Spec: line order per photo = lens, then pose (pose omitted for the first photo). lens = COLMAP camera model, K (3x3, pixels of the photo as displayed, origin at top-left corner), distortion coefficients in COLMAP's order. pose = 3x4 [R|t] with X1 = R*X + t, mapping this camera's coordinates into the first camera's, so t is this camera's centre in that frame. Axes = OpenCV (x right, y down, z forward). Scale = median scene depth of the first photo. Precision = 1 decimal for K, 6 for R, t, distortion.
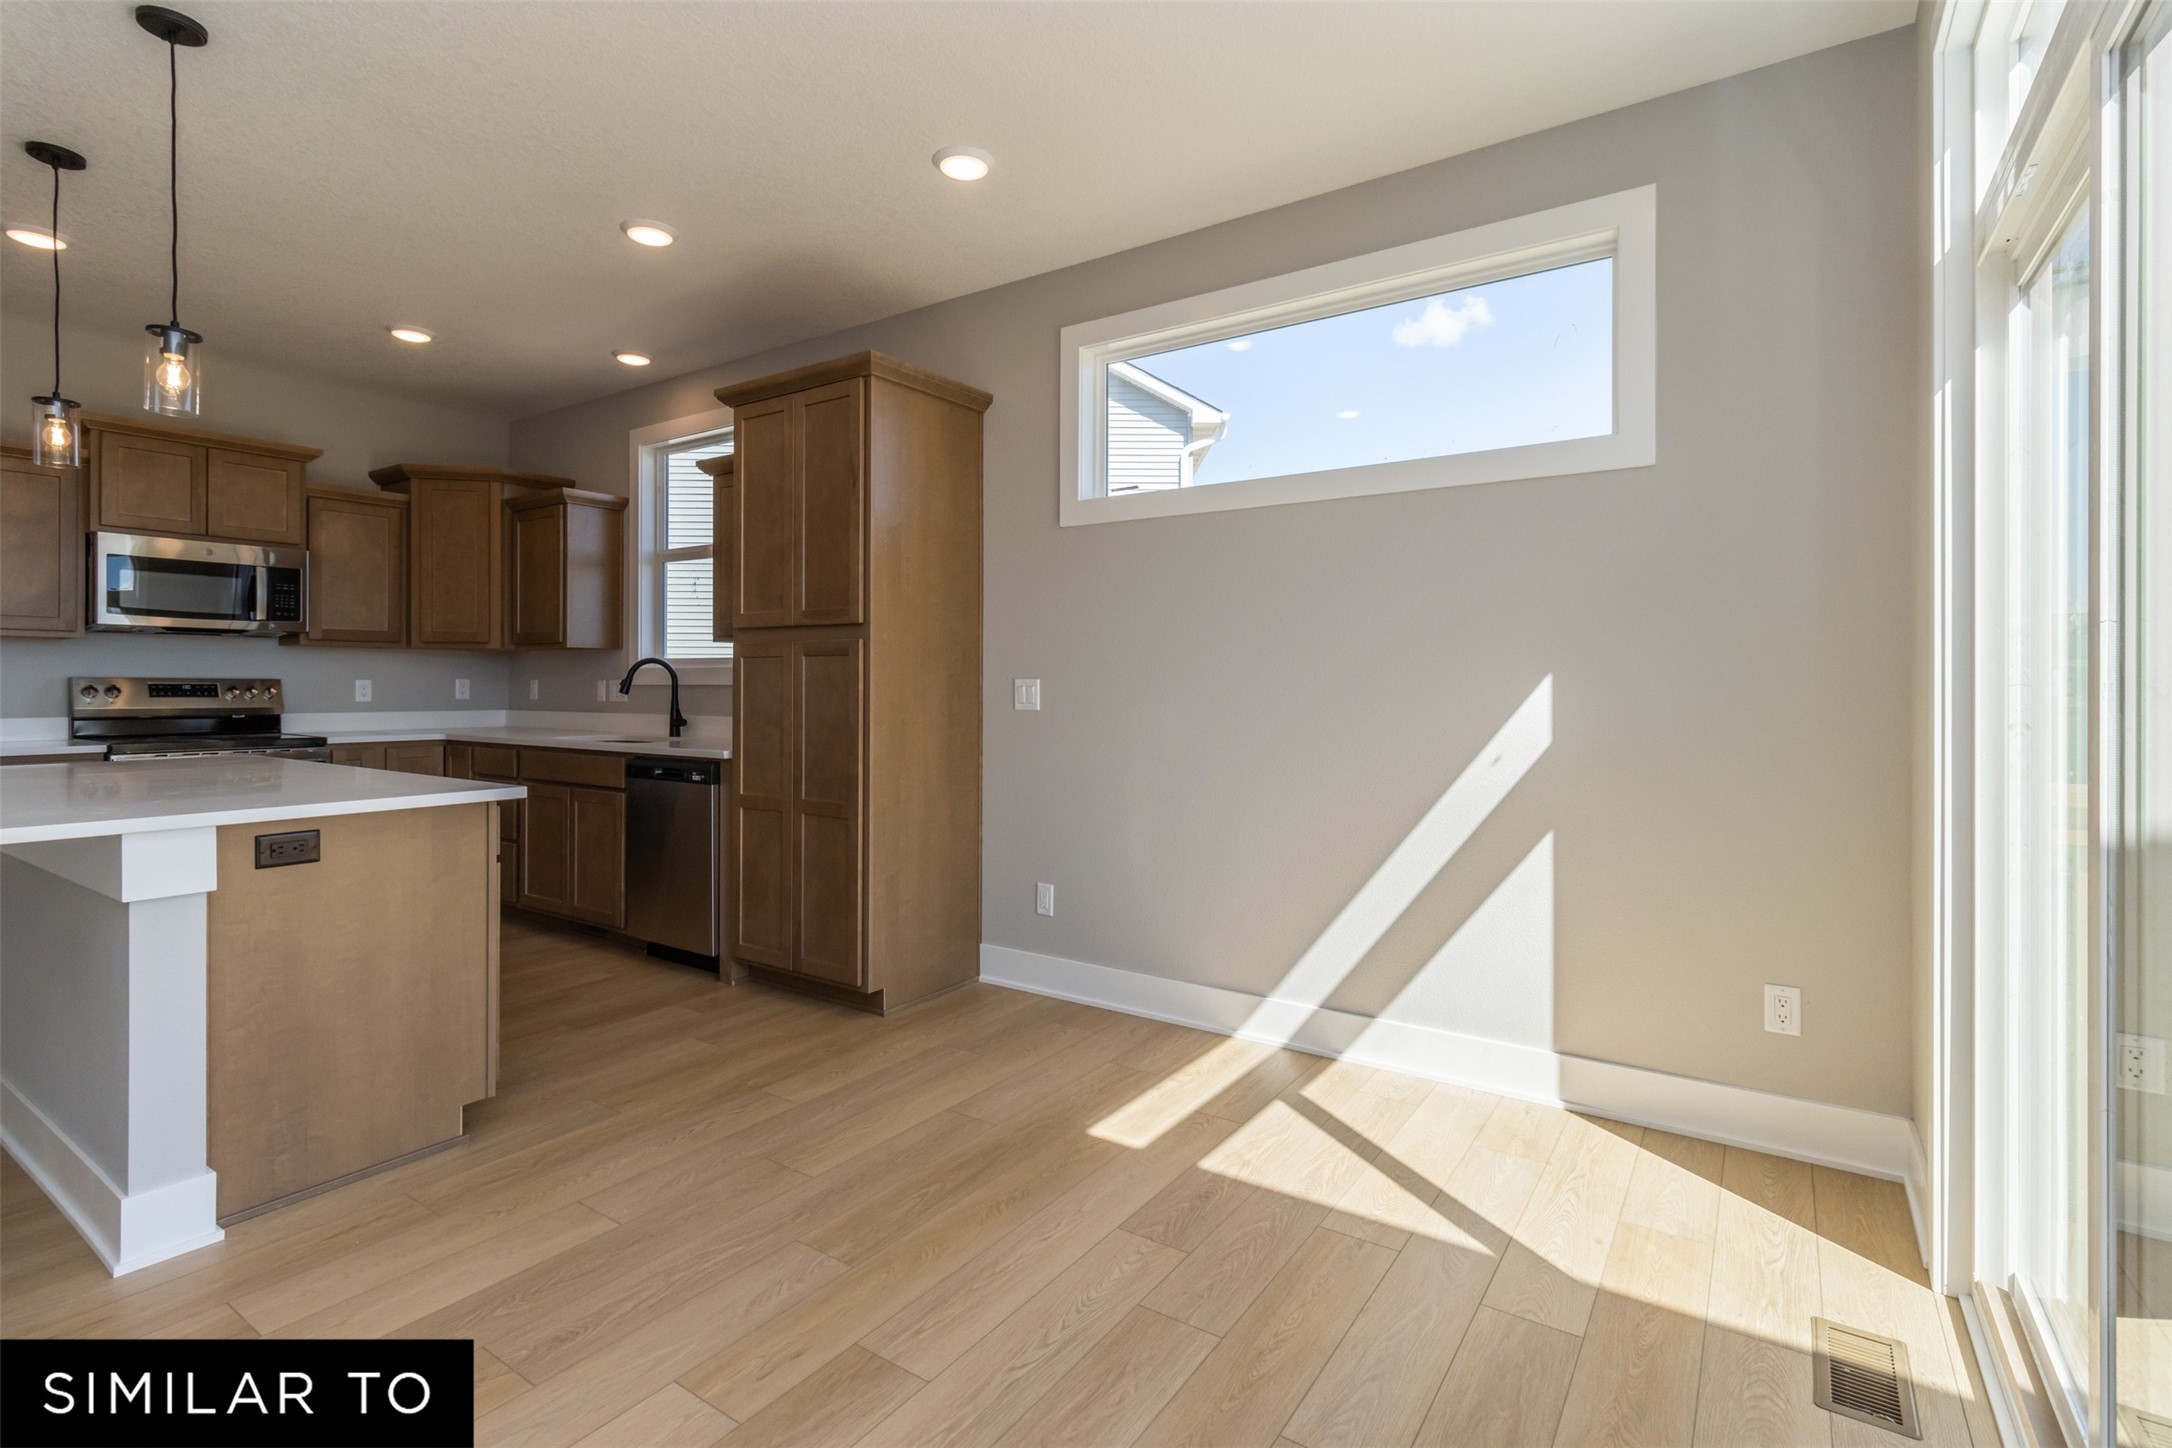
lens RADIAL K [[1012.3, 0, 1091.5], [0, 1012.3, 683.4], [0, 0, 1]] dist [0.002288, 0.001288]
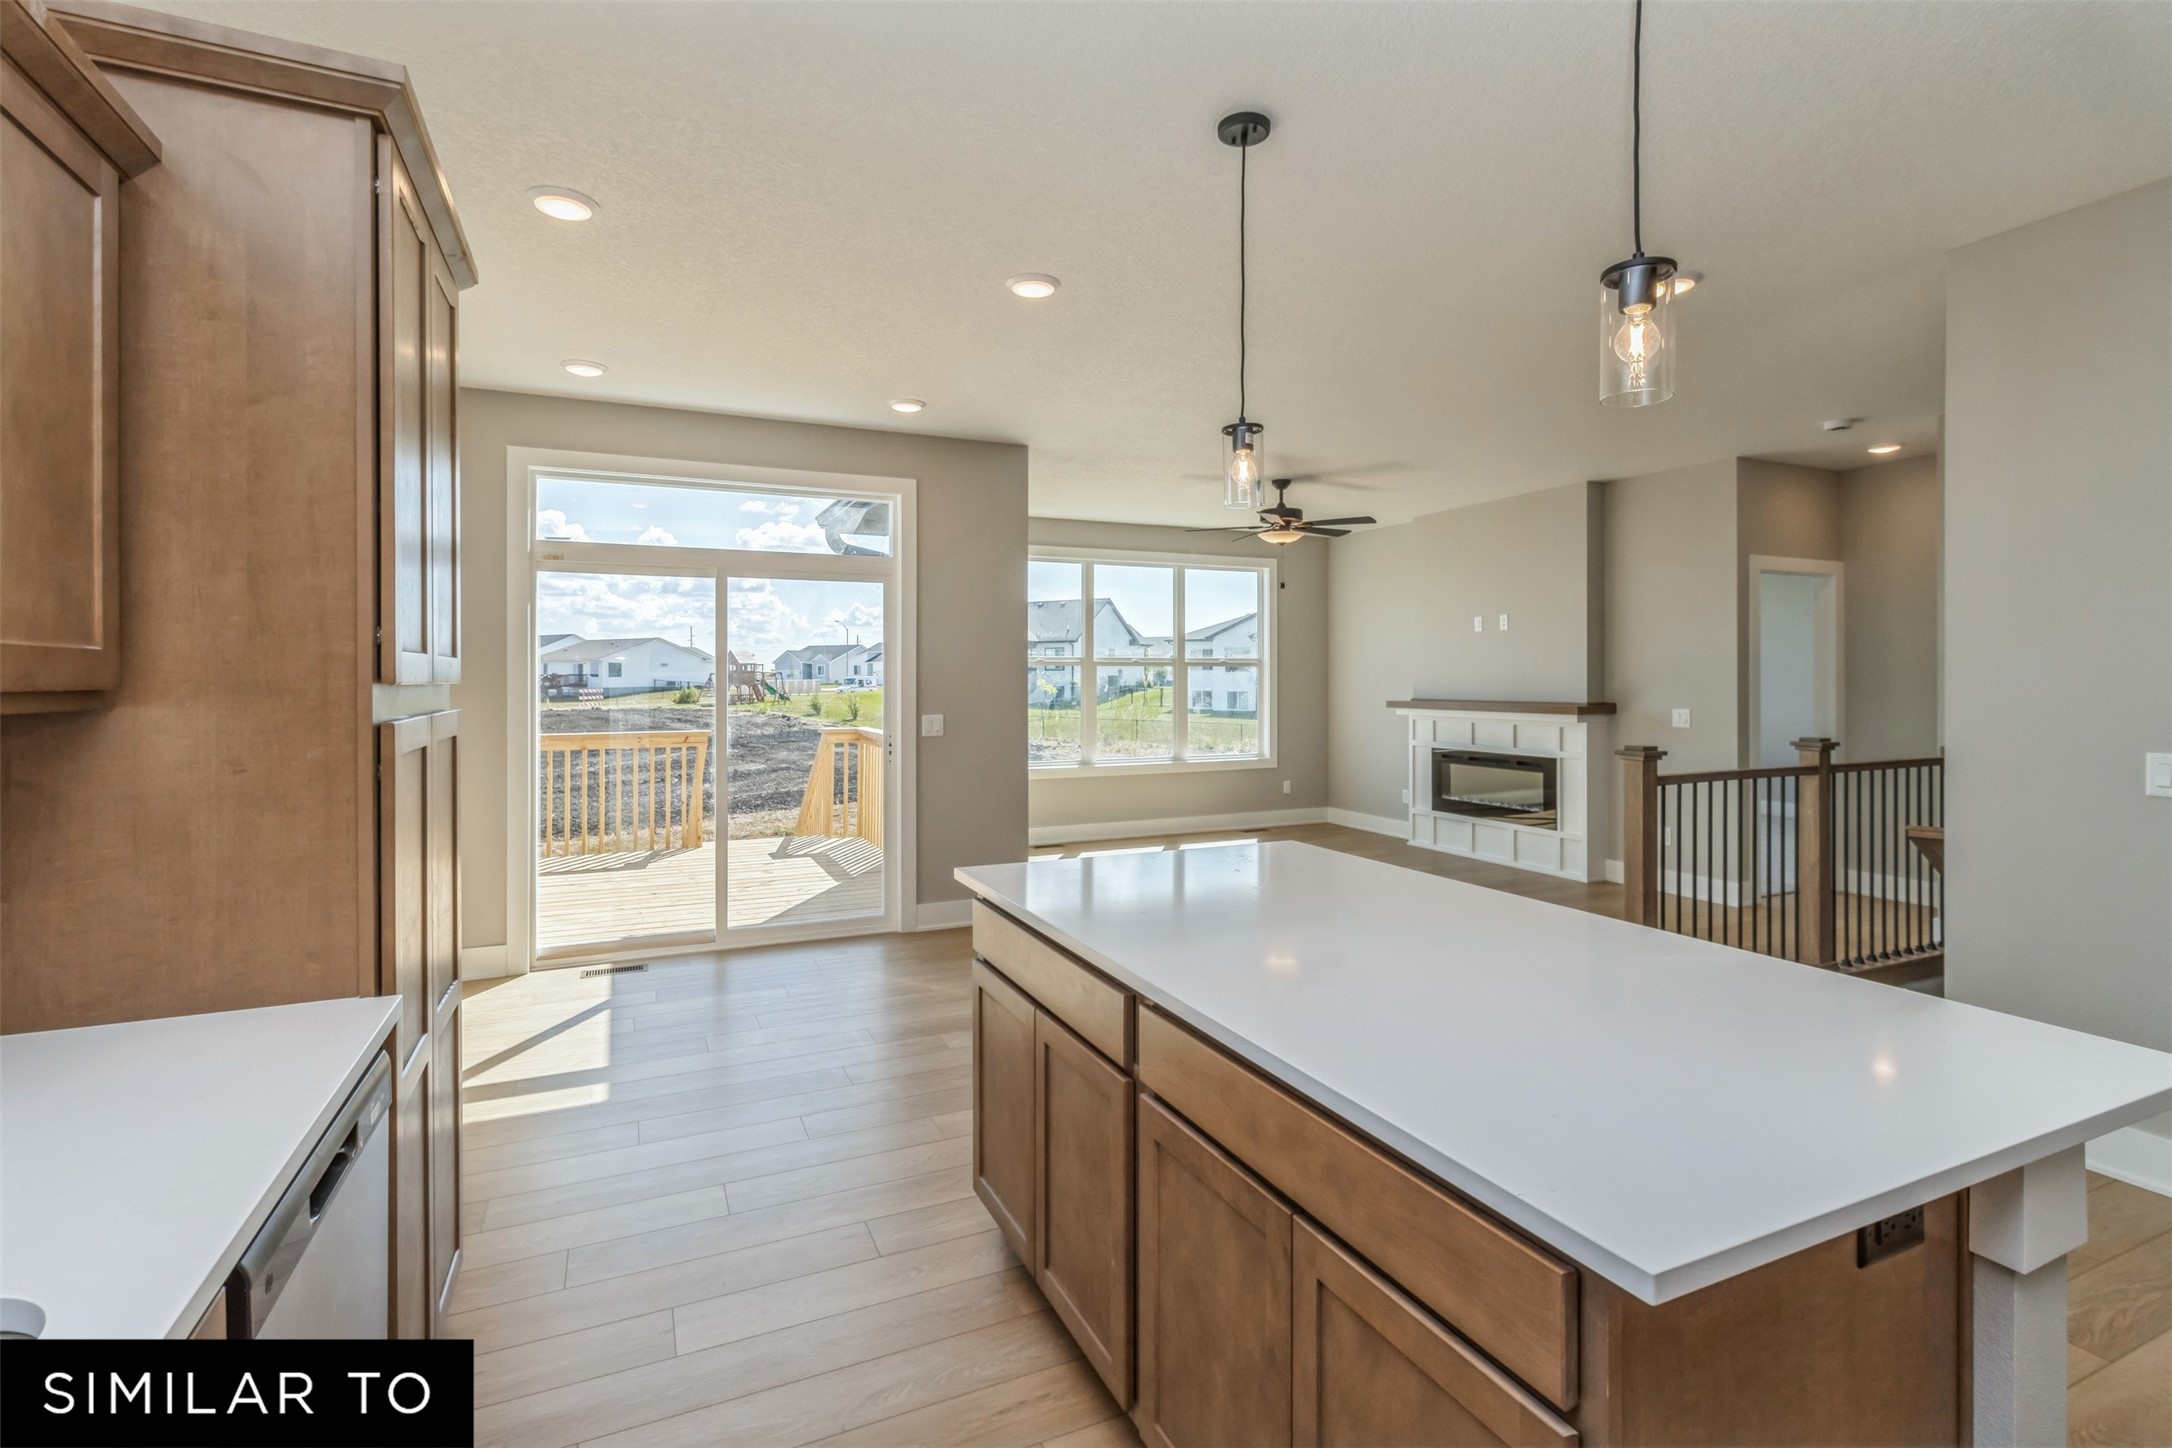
lens RADIAL K [[1018.4, 0, 1095.6], [0, 1018.4, 688.7], [0, 0, 1]] dist [-0.001787, -0.000028]
pose [[-0.856994, -0.006310, 0.515287, -0.786926], [-0.000915, 0.999942, 0.010723, -0.055957], [-0.515325, 0.008718, -0.856951, 1.182075]]
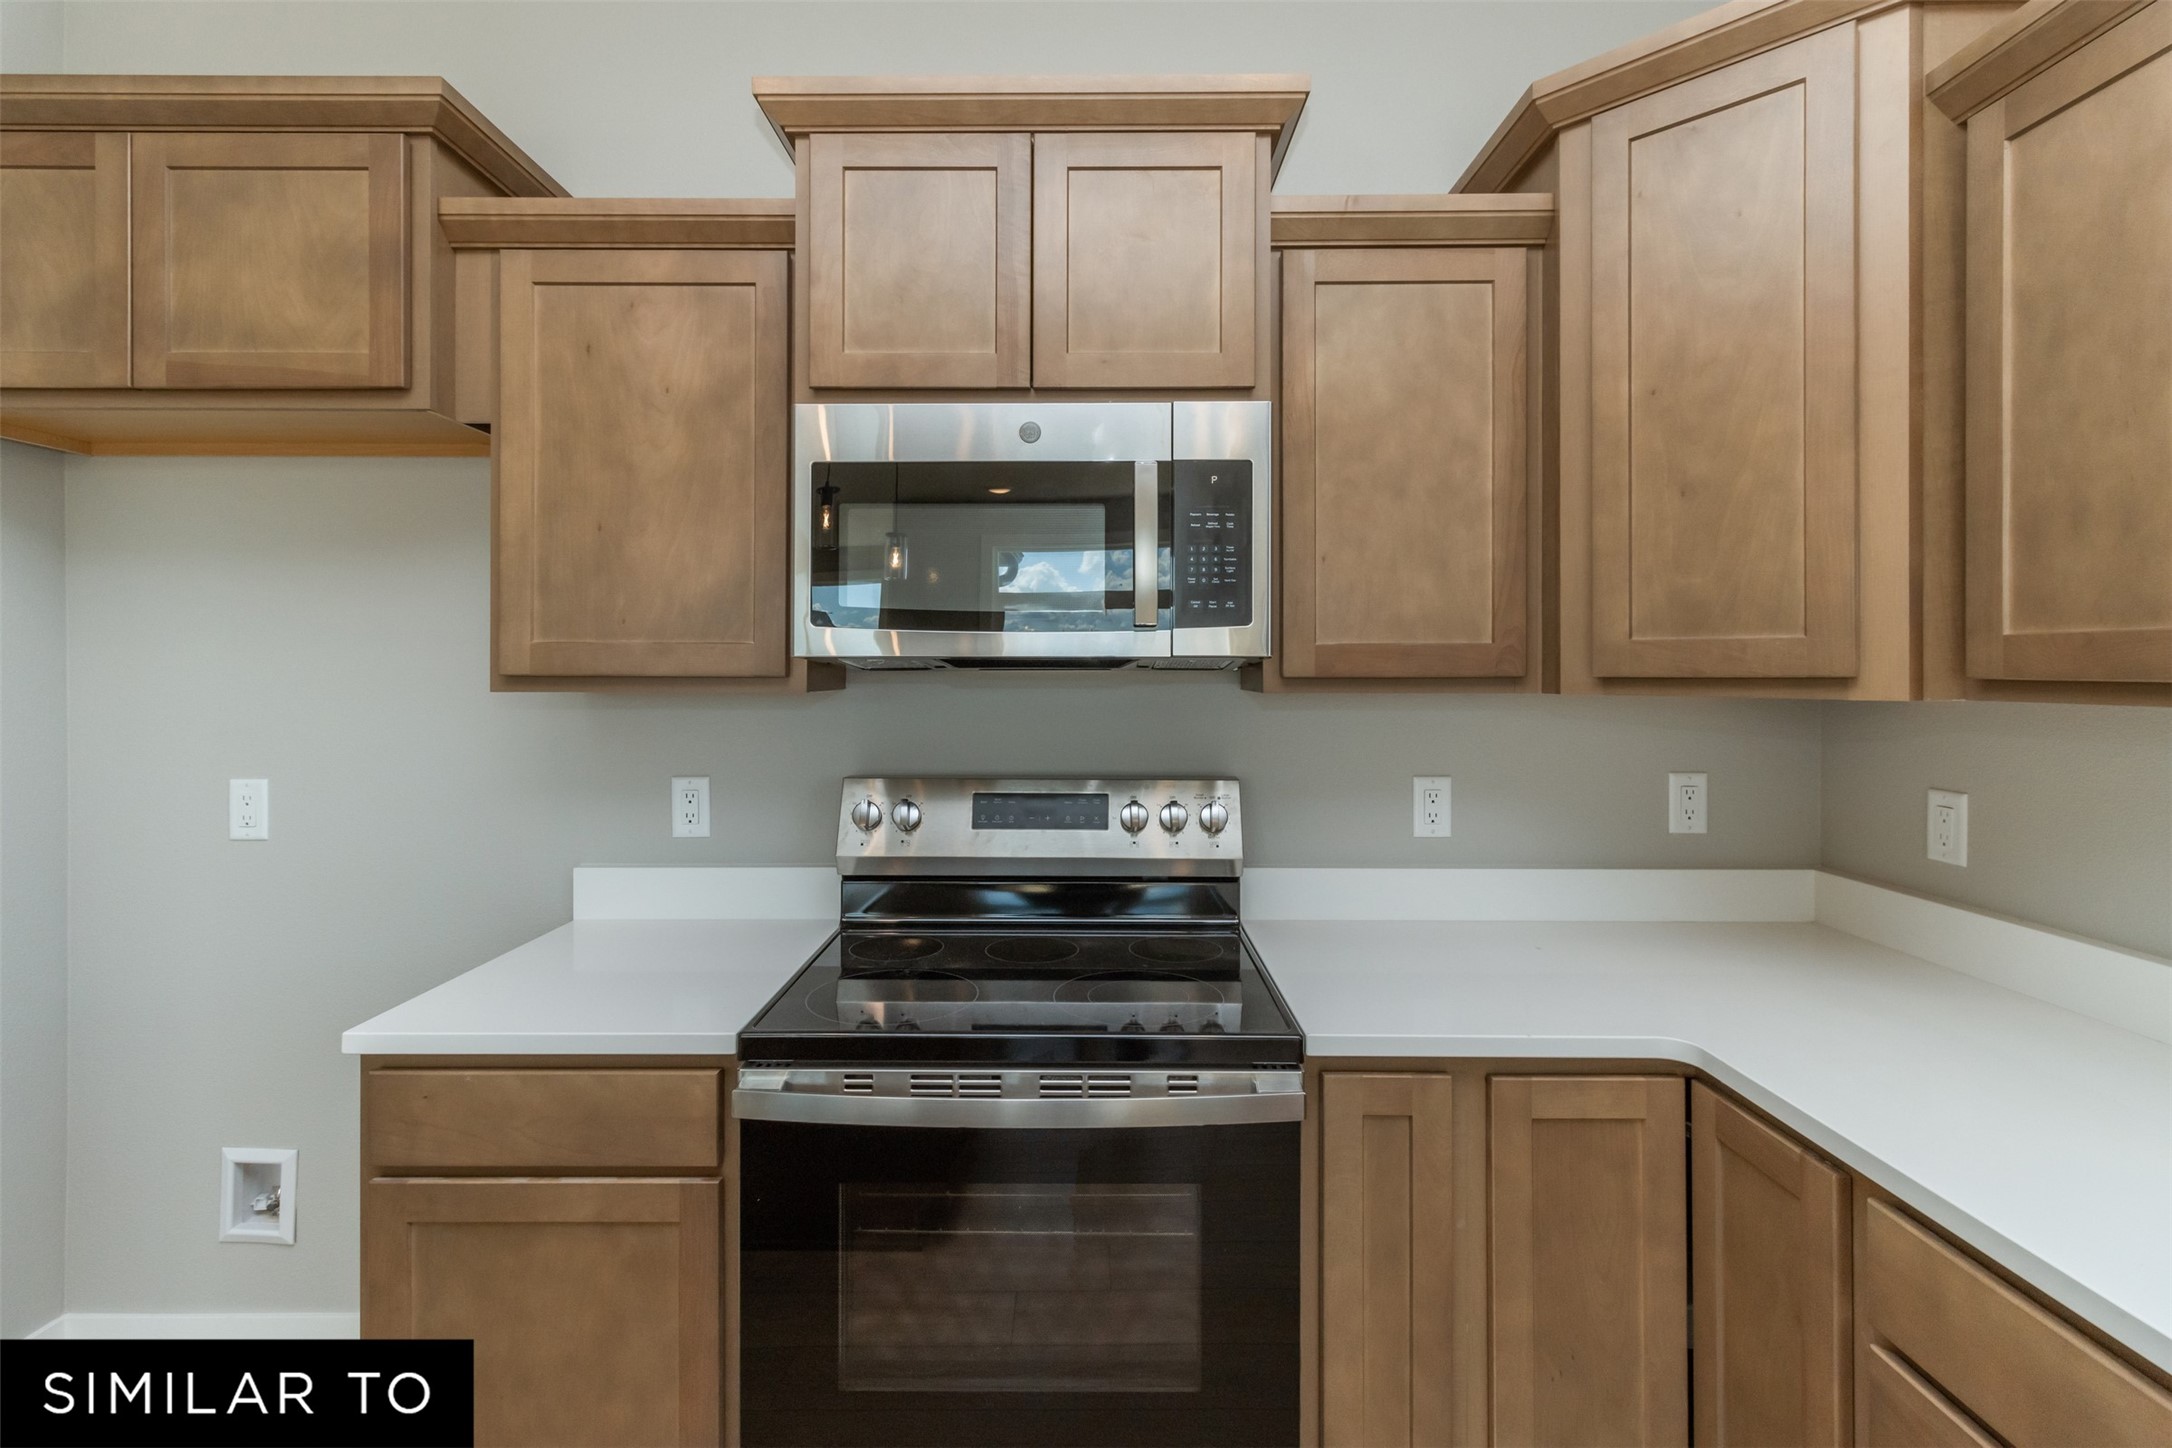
lens RADIAL K [[1012.8, 0, 1093.3], [0, 1012.8, 667.9], [0, 0, 1]] dist [0.004528, 0.000579]
pose [[0.557666, -0.004736, -0.830052, -0.665249], [0.001716, 0.999988, -0.004553, -0.056774], [0.830064, 0.001115, 0.557667, 0.955703]]
